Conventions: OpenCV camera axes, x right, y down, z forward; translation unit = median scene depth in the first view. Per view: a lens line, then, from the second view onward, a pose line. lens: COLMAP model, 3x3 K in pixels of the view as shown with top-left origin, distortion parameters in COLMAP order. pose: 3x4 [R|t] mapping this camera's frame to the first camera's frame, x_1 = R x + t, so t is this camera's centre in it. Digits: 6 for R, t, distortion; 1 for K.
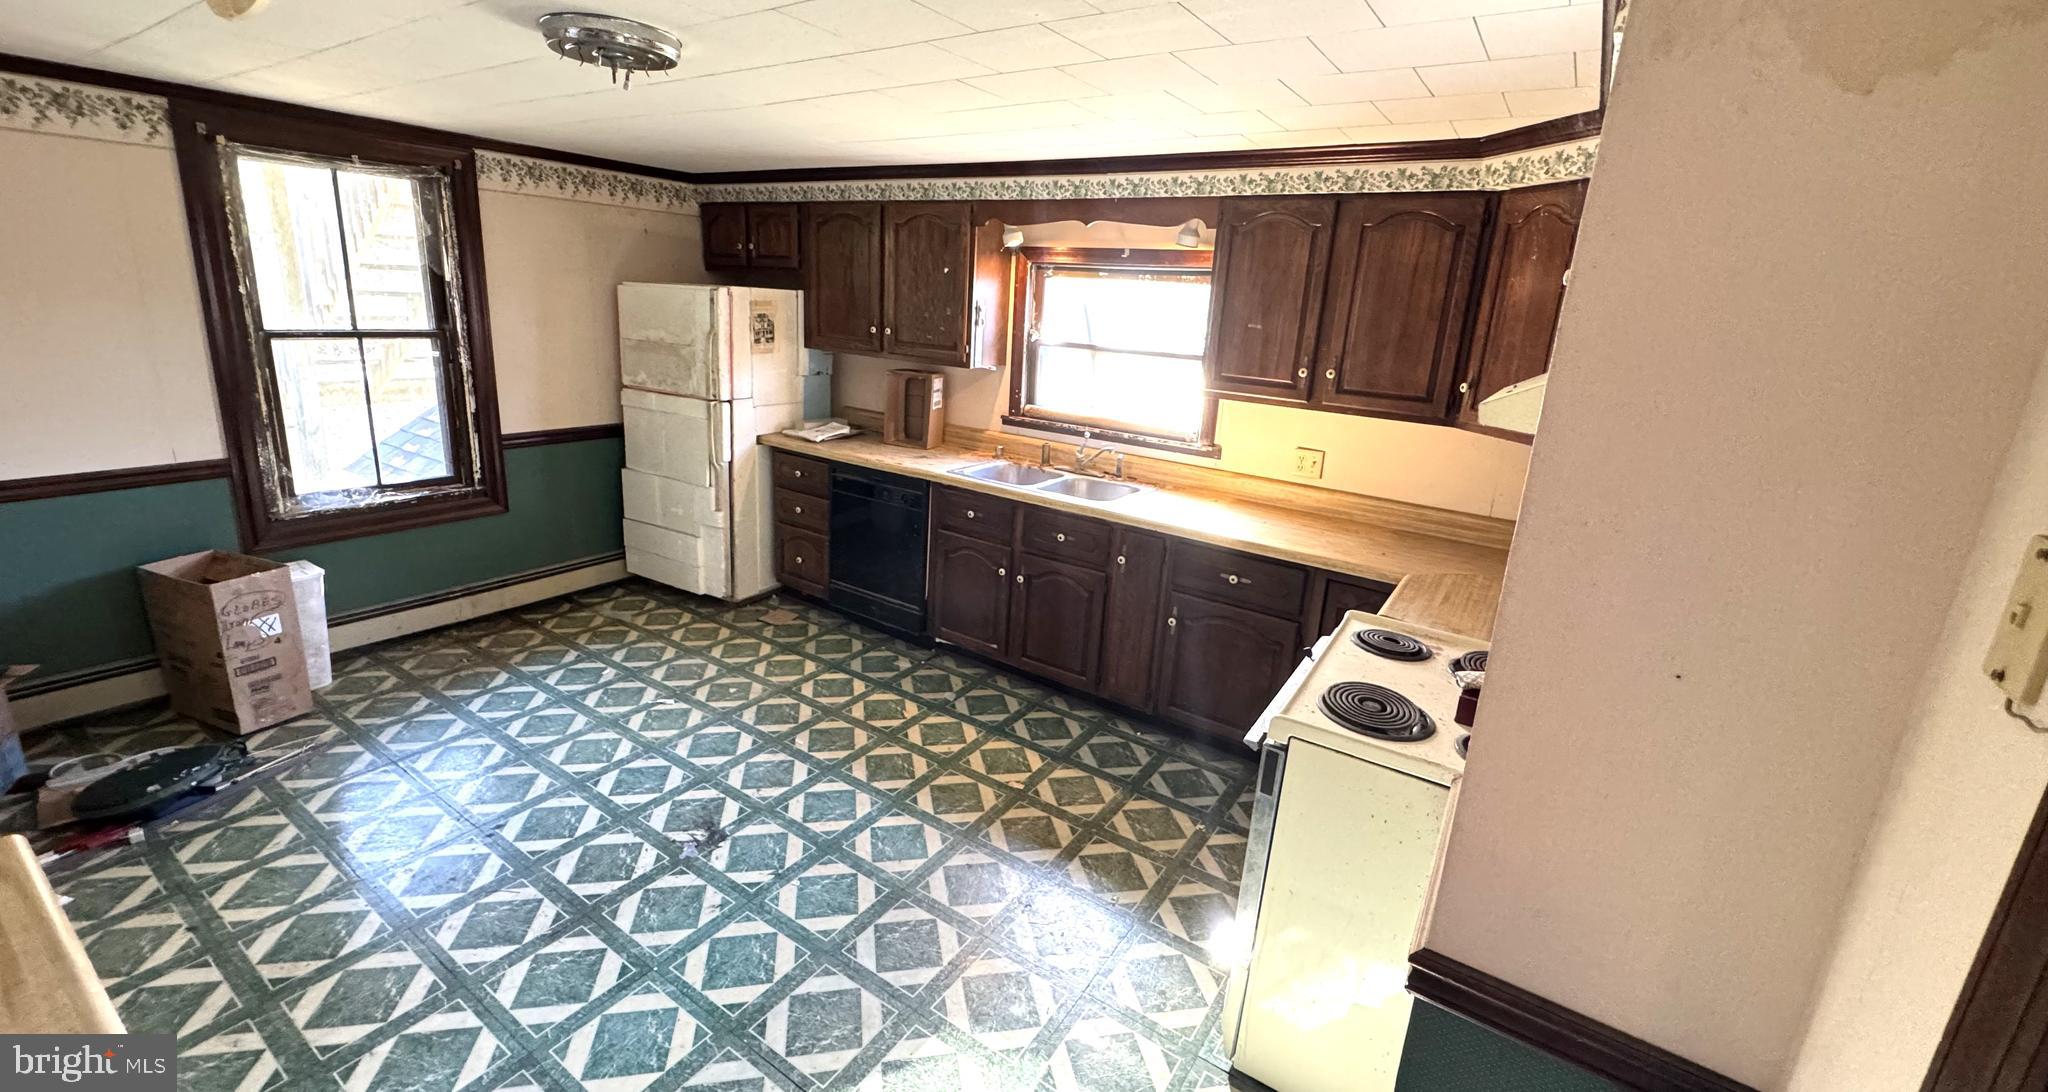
lens RADIAL K [[819.1, 0, 998.6], [0, 819.1, 506.0], [0, 0, 1]] dist [-0.010619, 0.000000]
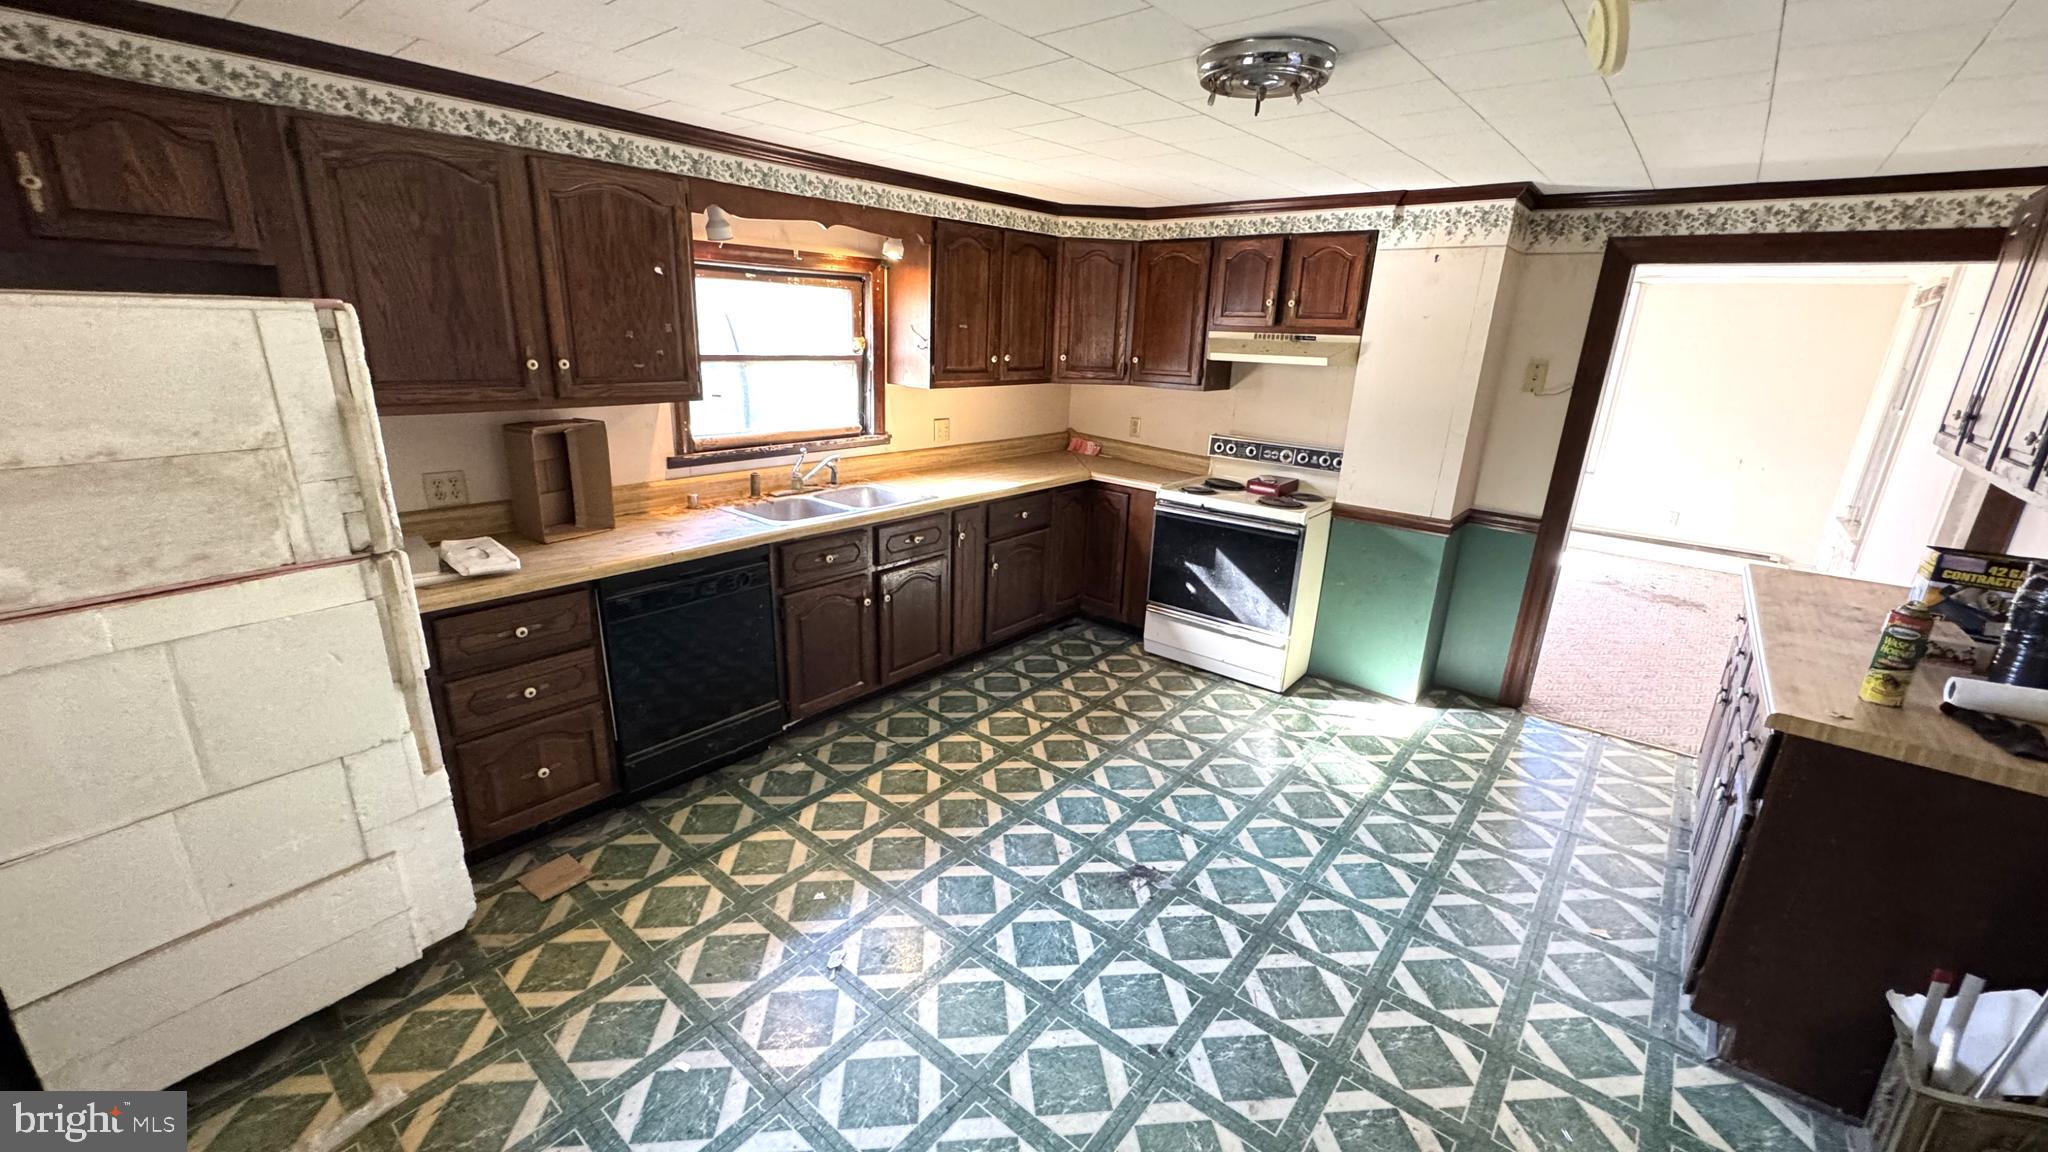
lens RADIAL K [[817.8, 0, 1020.7], [0, 817.8, 577.8], [0, 0, 1]] dist [0.009136, -0.000050]
pose [[0.096969, -0.351501, 0.931152, -1.054040], [0.212839, 0.921242, 0.325596, -0.270604], [-0.972264, 0.166613, 0.164145, 0.807140]]
